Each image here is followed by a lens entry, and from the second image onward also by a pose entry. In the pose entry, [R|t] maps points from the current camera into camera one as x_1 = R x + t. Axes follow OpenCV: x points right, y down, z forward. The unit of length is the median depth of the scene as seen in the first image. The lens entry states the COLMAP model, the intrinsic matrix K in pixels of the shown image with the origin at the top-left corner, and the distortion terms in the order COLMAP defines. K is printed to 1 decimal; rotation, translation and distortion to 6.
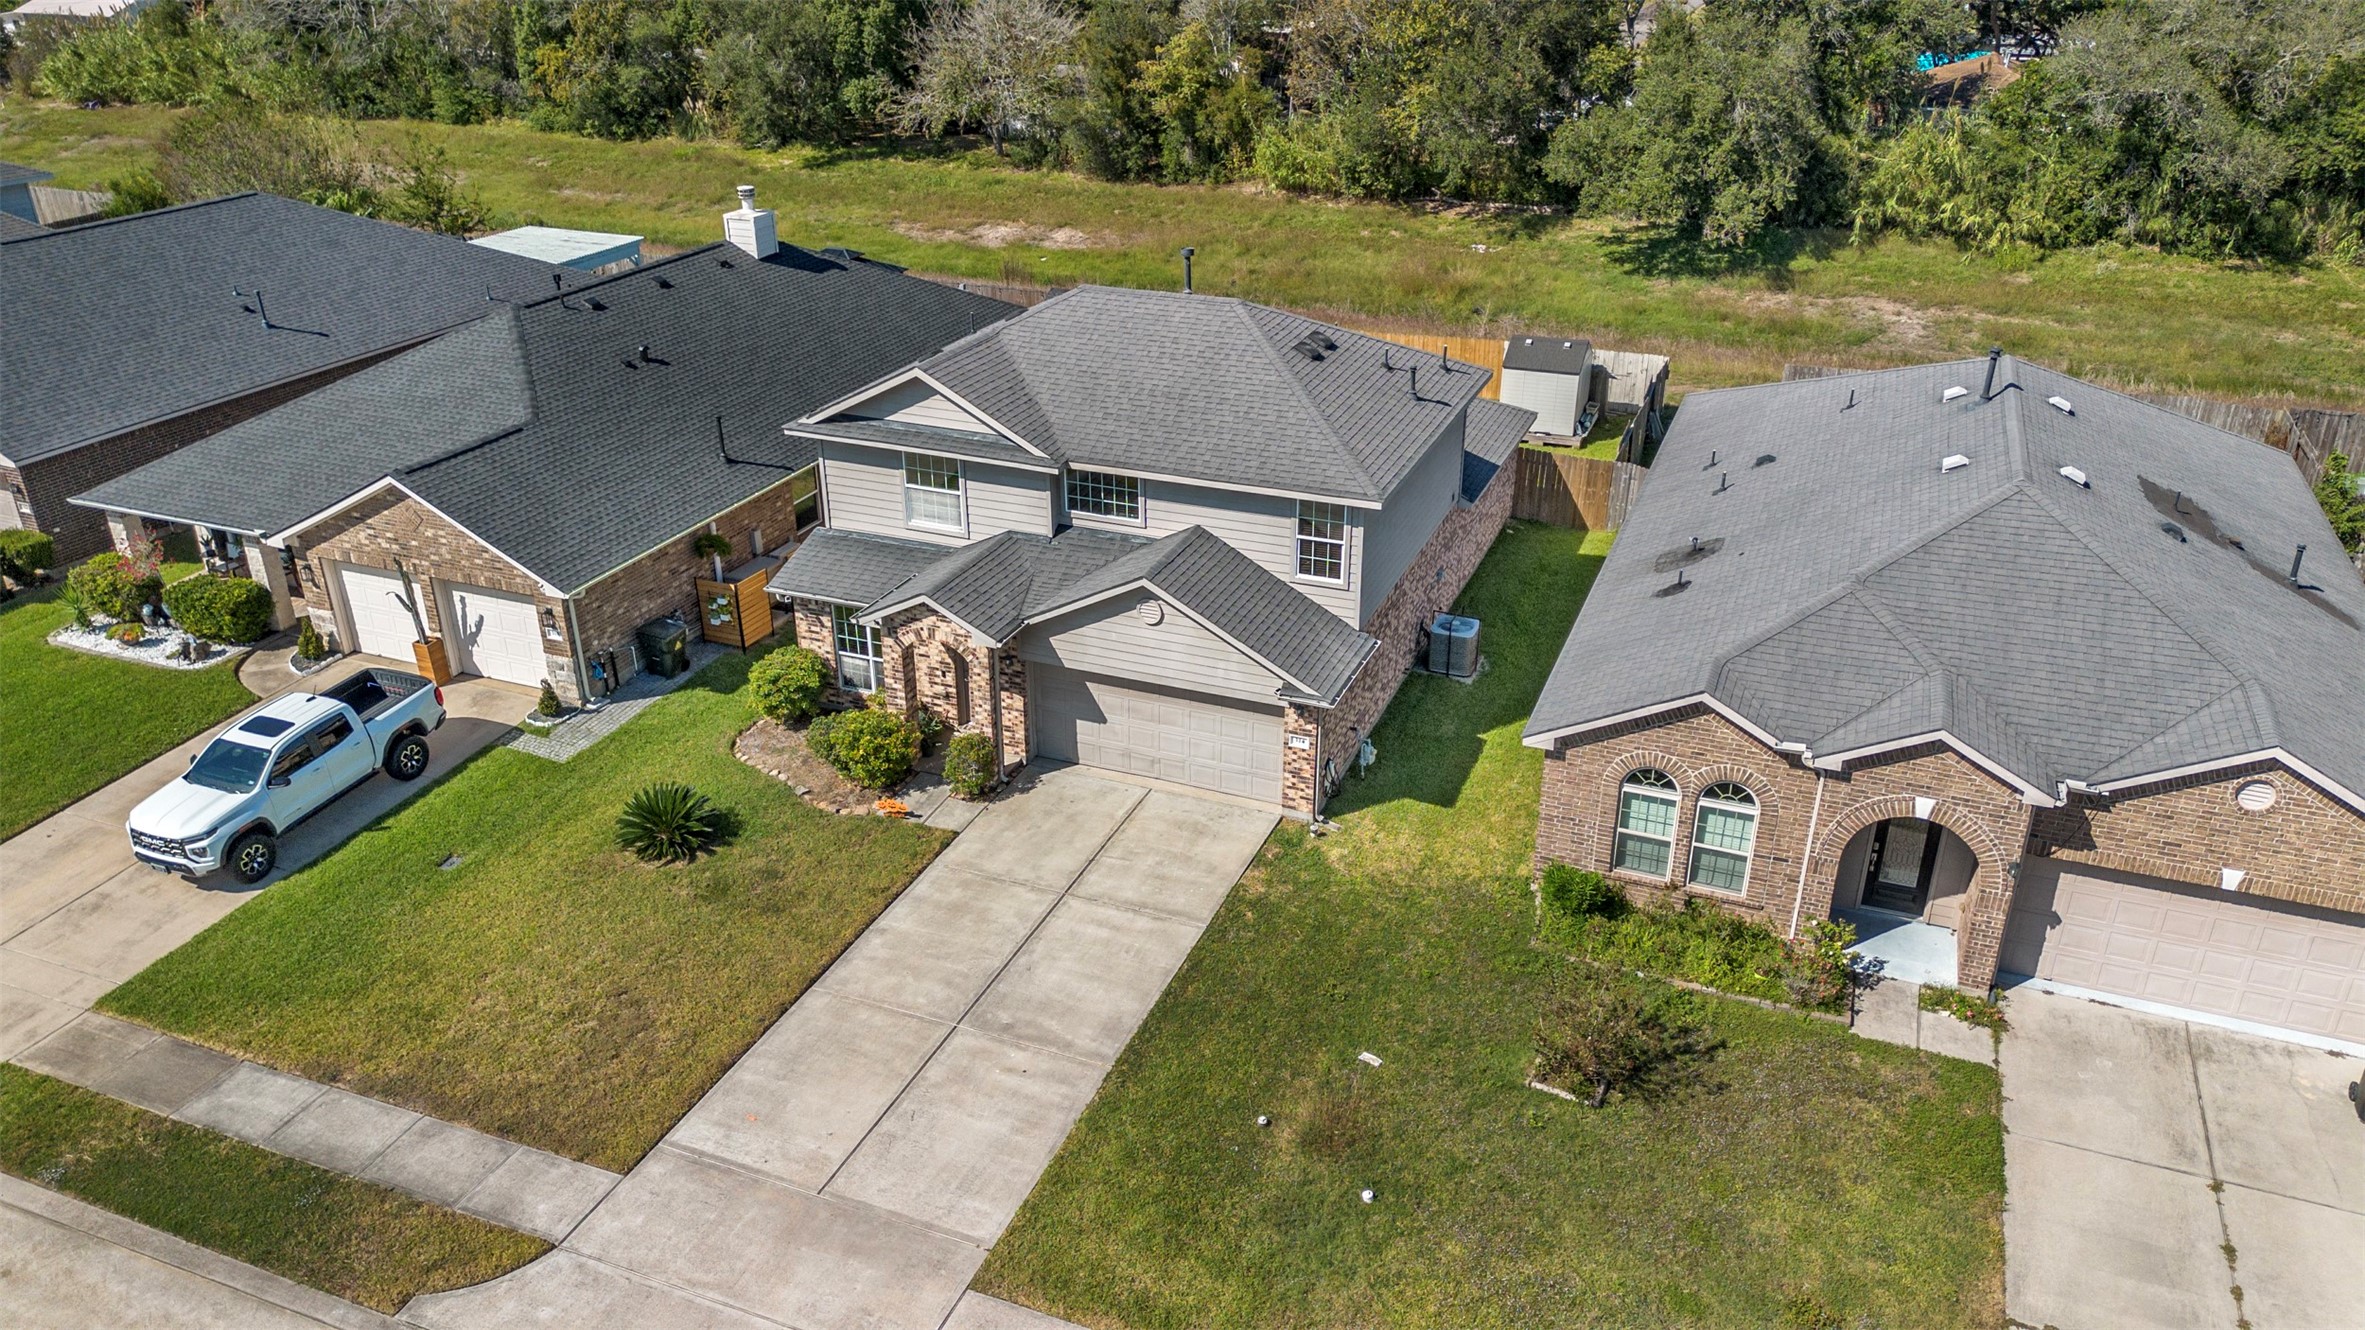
lens RADIAL K [[1658.7, 0, 1185.7], [0, 1658.7, 660.9], [0, 0, 1]] dist [0.092731, -0.114006]
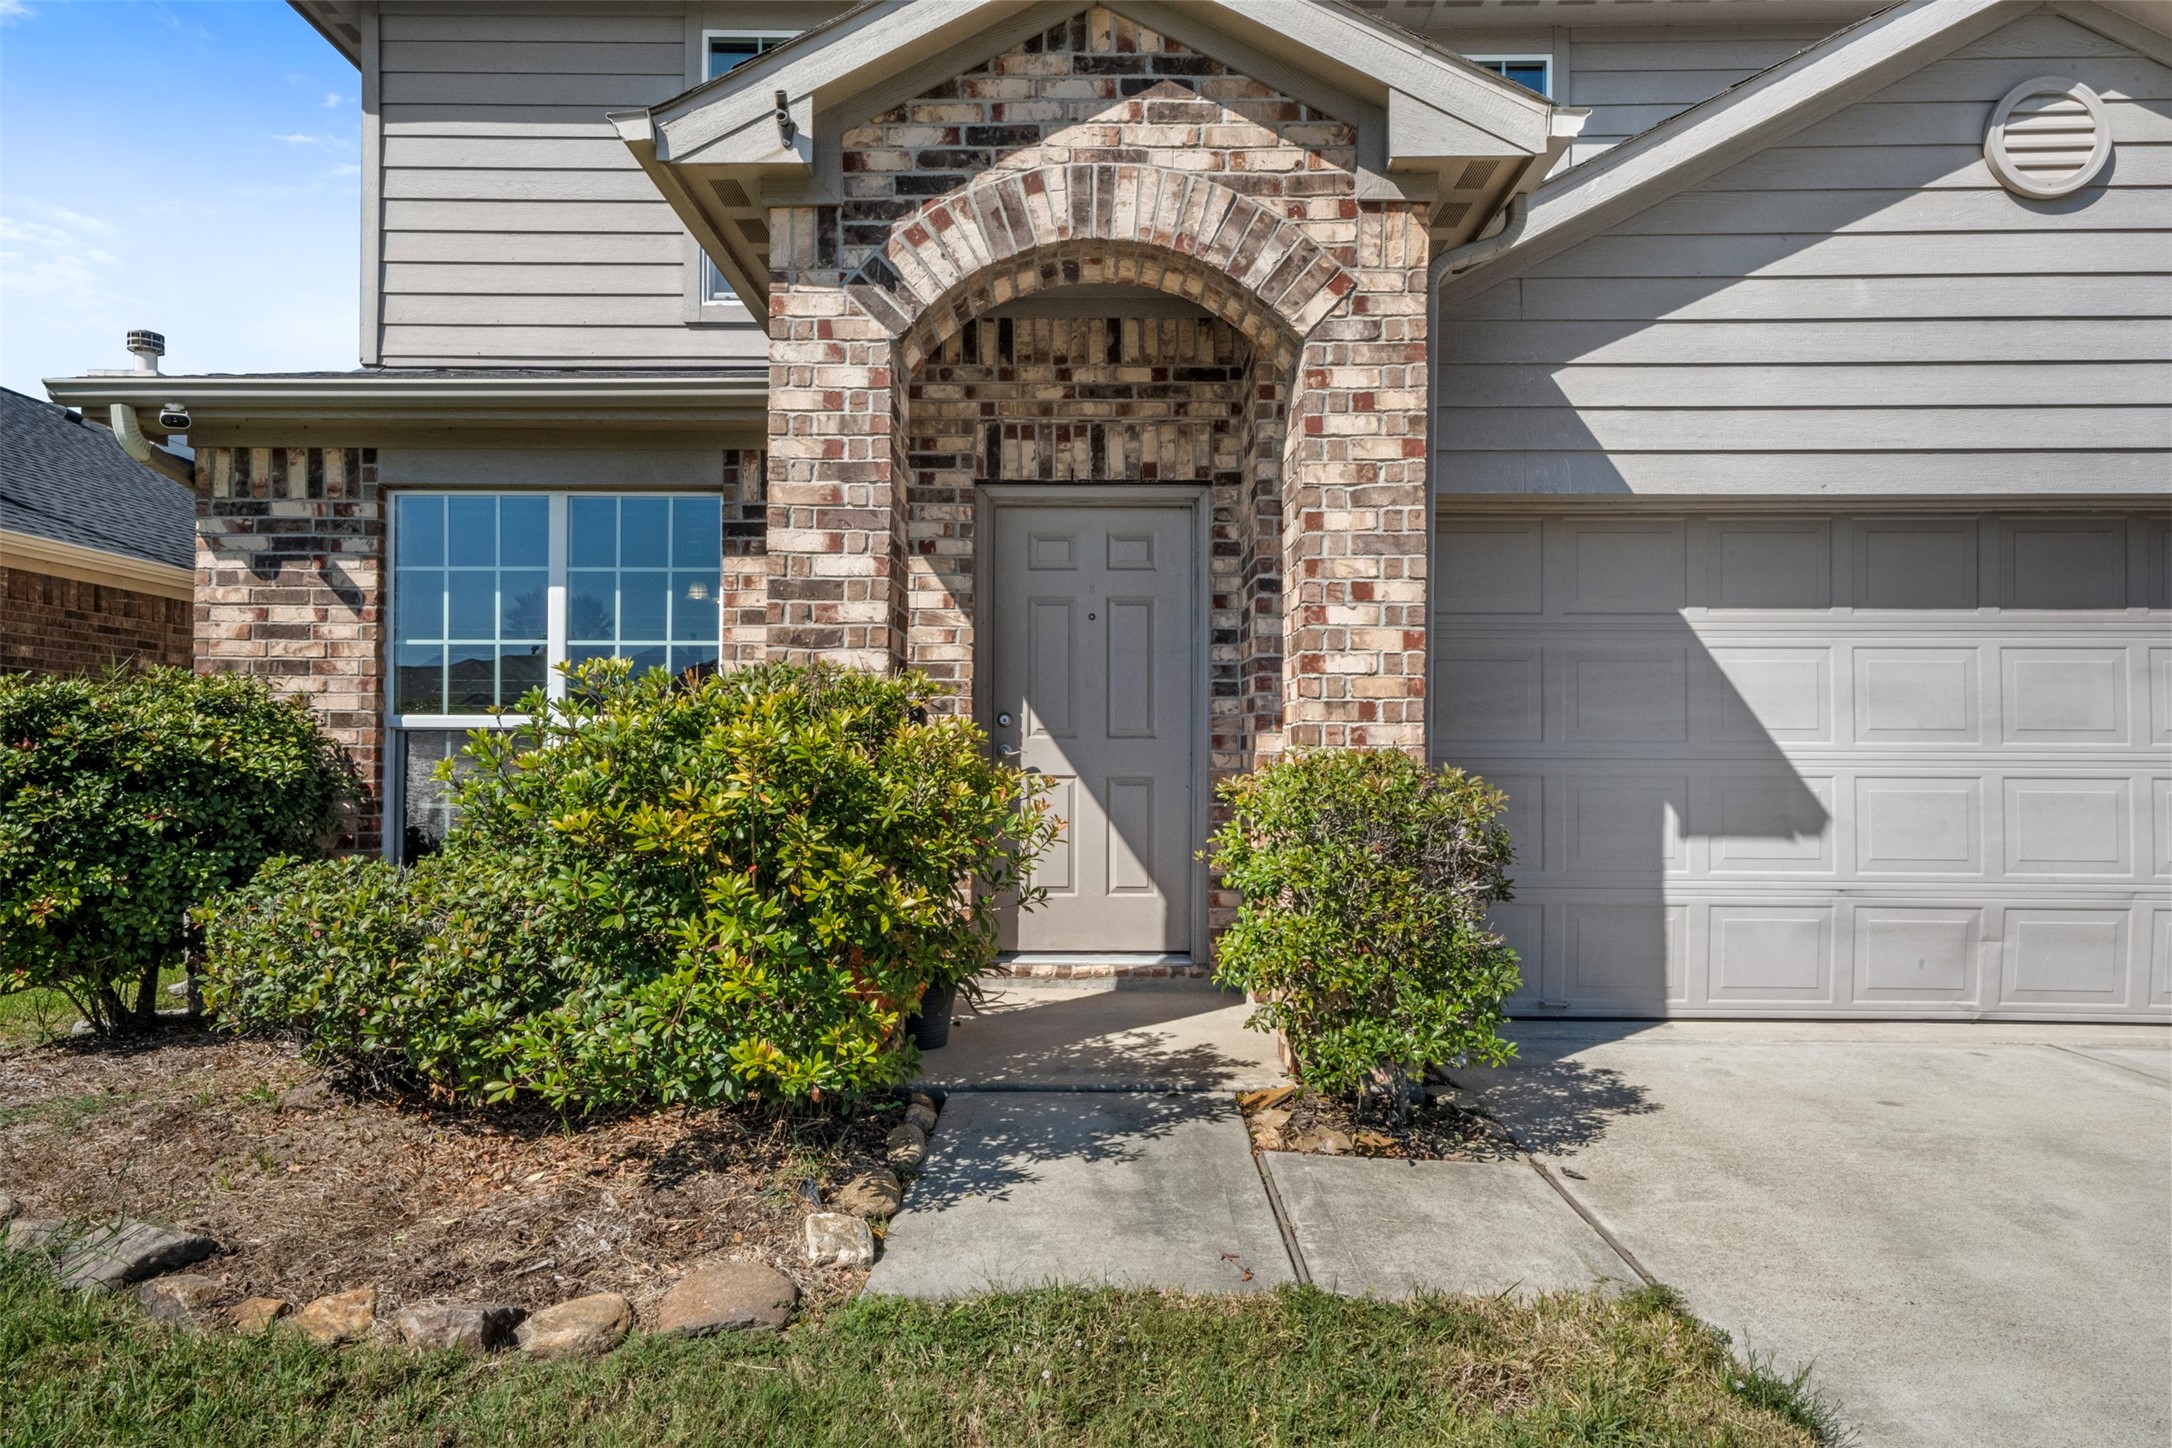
lens RADIAL K [[1344.4, 0, 1075.1], [0, 1344.4, 742.4], [0, 0, 1]] dist [0.023565, 0.001316]
pose [[0.934221, 0.008875, 0.356584, -0.199370], [0.151749, 0.894821, -0.419842, 0.096303], [-0.322805, 0.446337, 0.834614, 0.866136]]
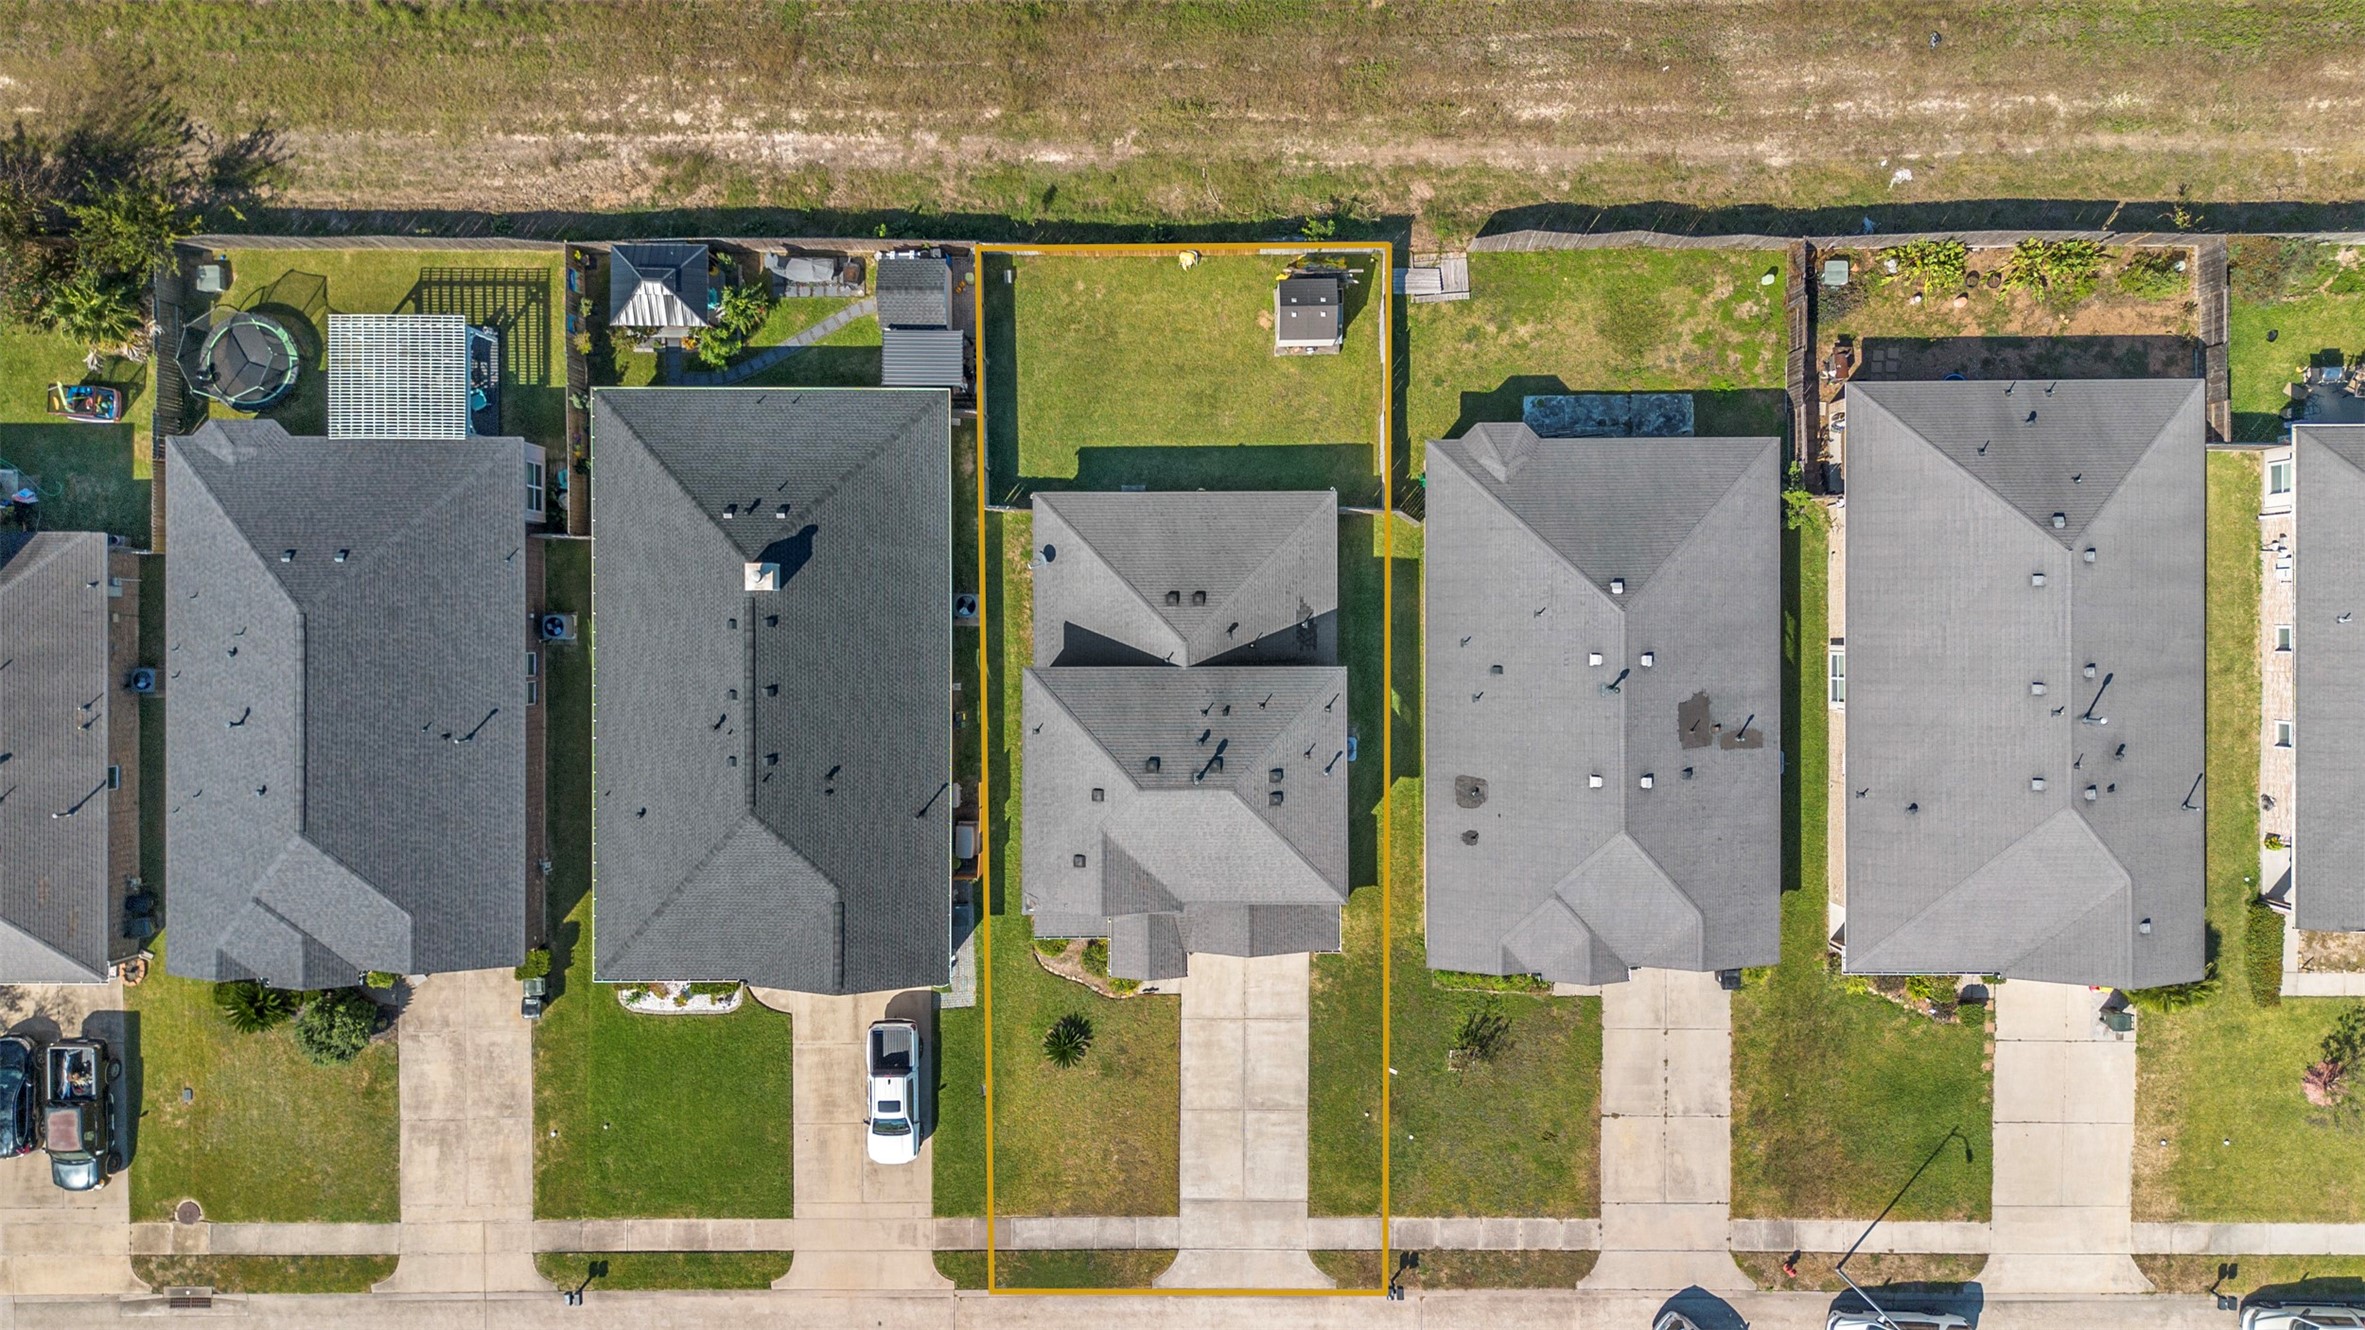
lens RADIAL K [[1658.7, 0, 1185.7], [0, 1658.7, 660.9], [0, 0, 1]] dist [0.092731, -0.114006]
pose [[0.925958, -0.377513, -0.009281, 0.058266], [0.169354, 0.393169, 0.903735, -1.984758], [-0.337523, -0.838392, 0.427991, 0.386363]]
